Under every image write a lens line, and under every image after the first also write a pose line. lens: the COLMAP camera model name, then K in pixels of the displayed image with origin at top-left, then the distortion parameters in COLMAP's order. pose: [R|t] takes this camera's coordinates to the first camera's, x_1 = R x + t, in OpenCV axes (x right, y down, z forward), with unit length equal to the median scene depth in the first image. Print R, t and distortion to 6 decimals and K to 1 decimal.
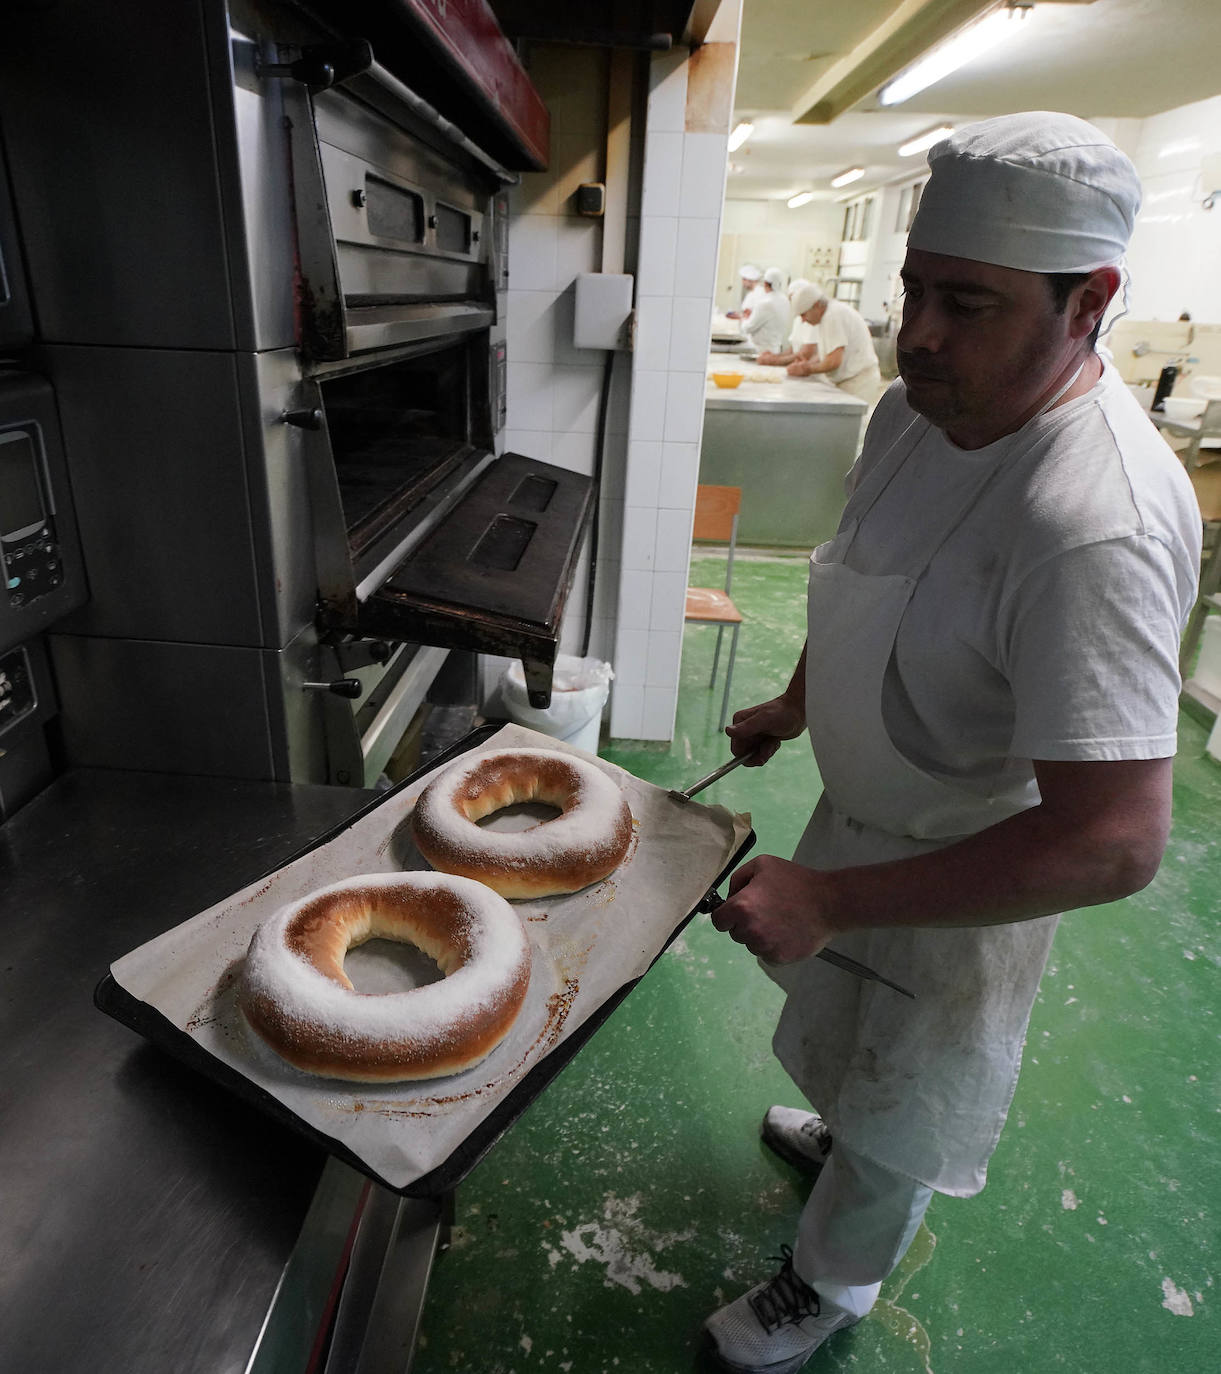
lens RADIAL K [[920.9, 0, 561.9], [0, 920.9, 691.6], [0, 0, 1]] dist [-0.007848, 0.006115]
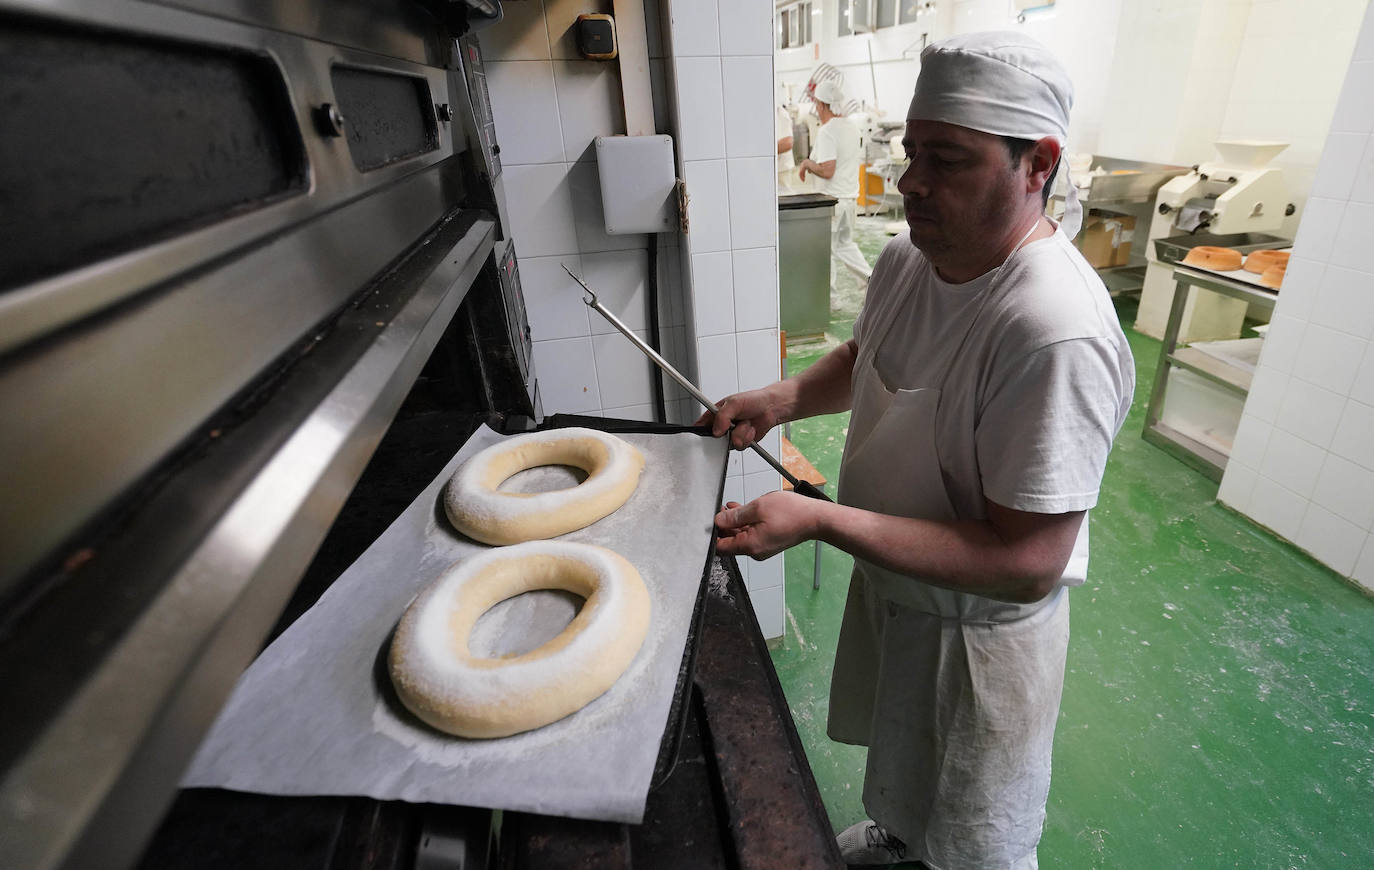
lens RADIAL K [[666.6, 0, 760.8], [0, 666.6, 404.0], [0, 0, 1]] dist [-0.001325, -0.000169]
pose [[0.942367, -0.192102, 0.273938, -0.047578], [0.186176, 0.981356, 0.047727, -0.256402], [-0.277999, 0.006024, 0.960562, 0.468781]]
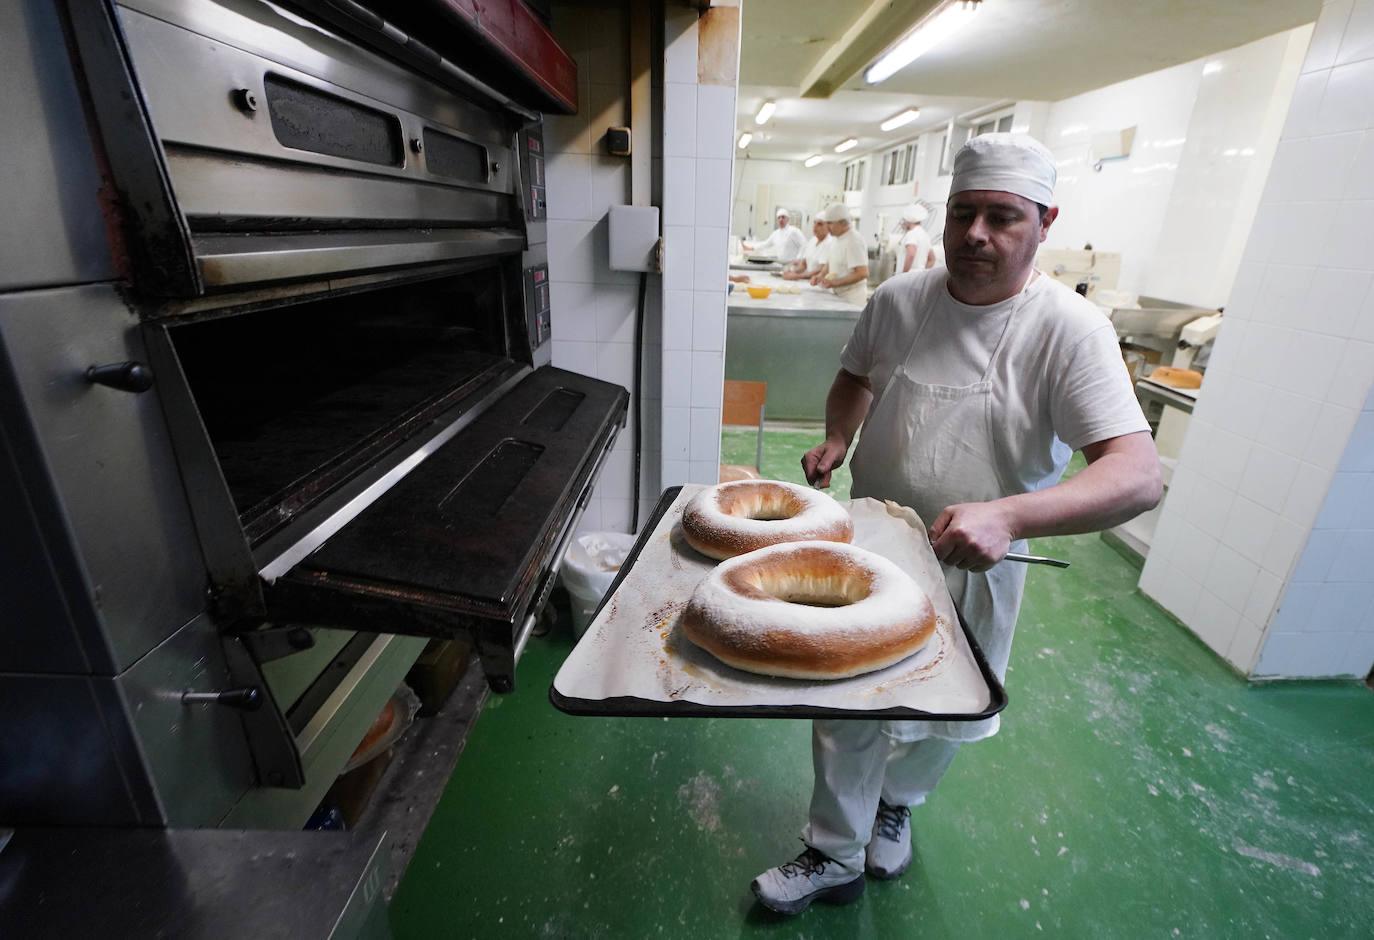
lens RADIAL K [[663.6, 0, 725.0], [0, 663.6, 481.0], [0, 0, 1]] dist [-0.008870, 0.003632]
pose [[0.994625, -0.026773, 0.100019, 0.070064], [0.030943, 0.998705, -0.040372, -0.082828], [-0.098809, 0.043250, 0.994166, 0.200046]]
